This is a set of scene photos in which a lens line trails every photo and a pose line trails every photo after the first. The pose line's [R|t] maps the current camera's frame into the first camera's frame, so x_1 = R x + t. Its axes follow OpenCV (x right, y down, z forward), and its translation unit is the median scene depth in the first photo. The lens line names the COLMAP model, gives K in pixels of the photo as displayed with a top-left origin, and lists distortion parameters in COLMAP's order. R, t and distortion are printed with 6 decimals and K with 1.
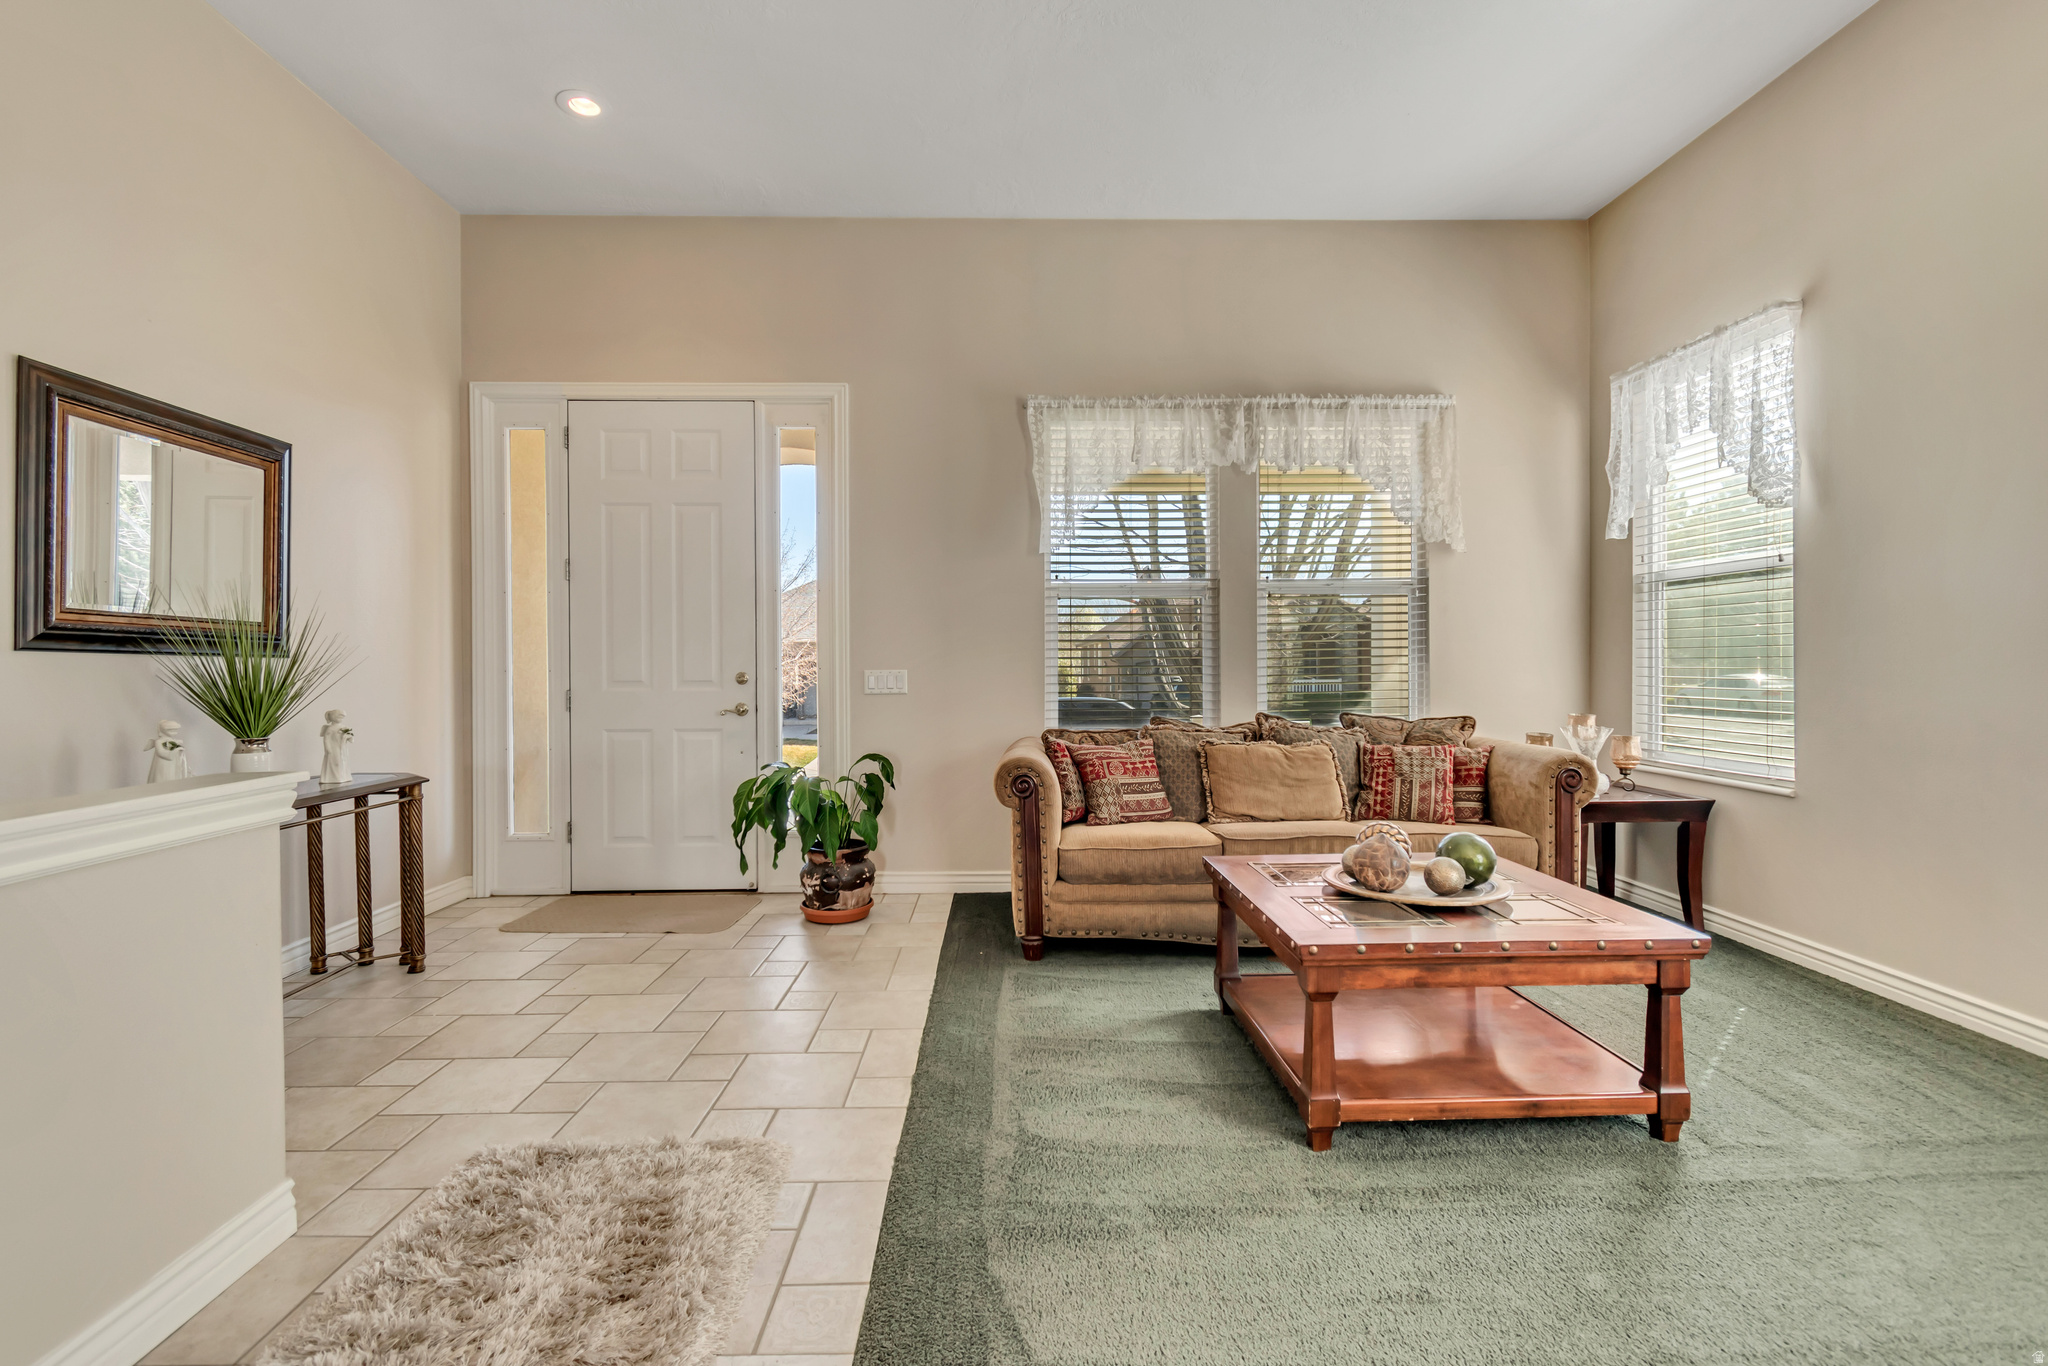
lens RADIAL K [[918.0, 0, 1027.3], [0, 918.0, 674.8], [0, 0, 1]] dist [-0.000627, -0.000757]
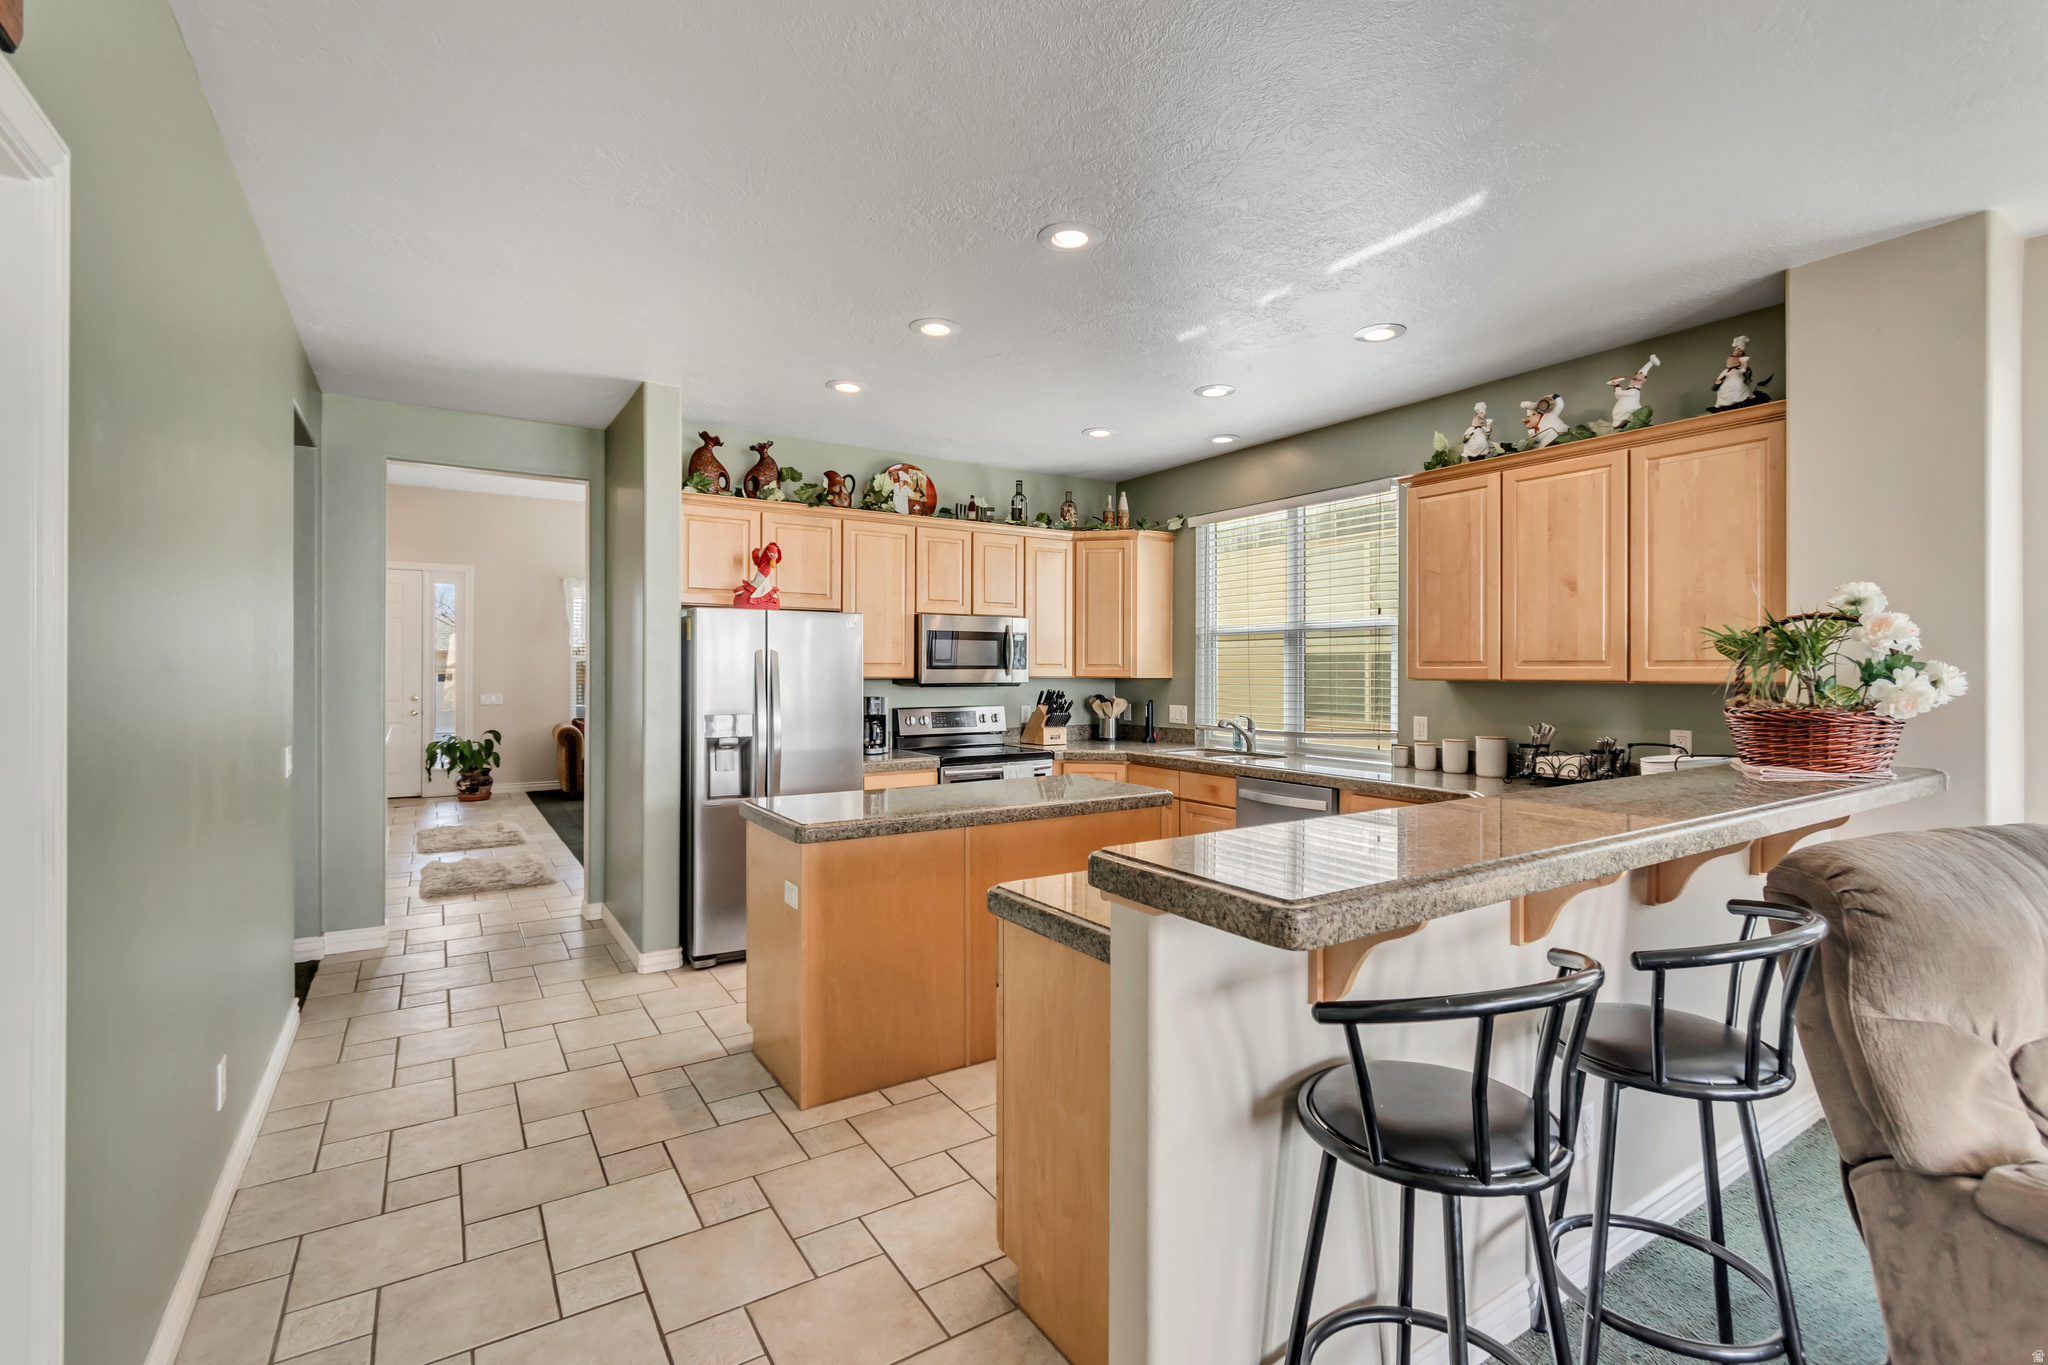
lens RADIAL K [[918.0, 0, 1027.3], [0, 918.0, 674.3], [0, 0, 1]] dist [-0.000627, -0.000757]
pose [[0.853643, 0.006079, 0.520823, -0.230884], [-0.002536, 0.999969, -0.007515, -0.043638], [-0.520853, 0.005094, 0.853631, -1.788718]]
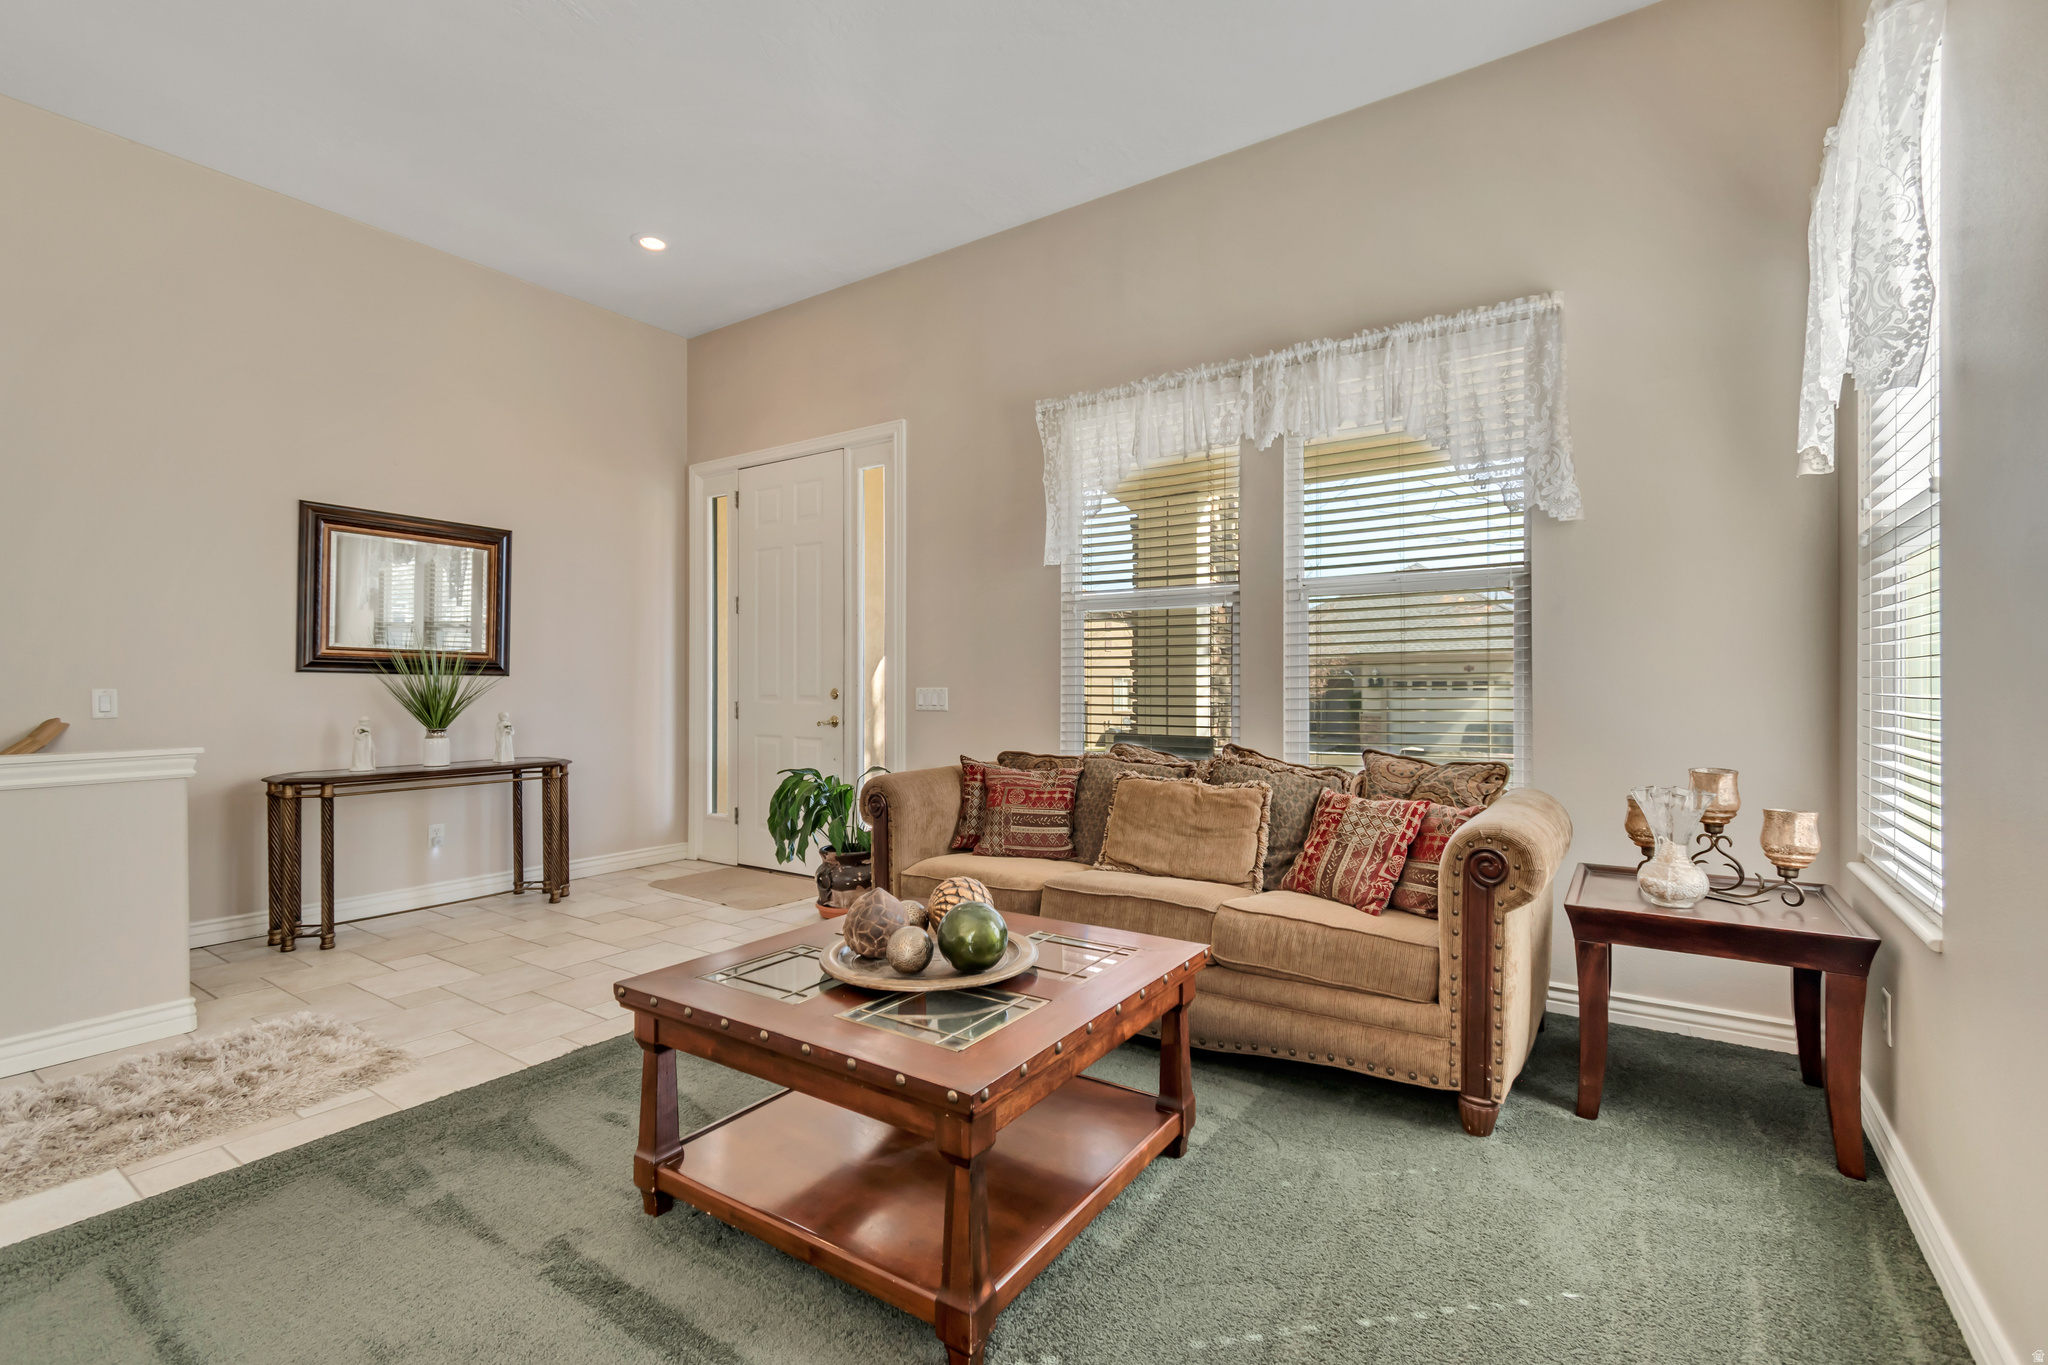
lens RADIAL K [[914.7, 0, 1024.8], [0, 914.7, 685.3], [0, 0, 1]] dist [0.000085, 0.000010]
pose [[0.811739, 0.006780, -0.583982, 0.611689], [-0.010734, 0.999937, -0.003311, -0.006458], [0.583922, 0.008957, 0.811760, 0.248255]]
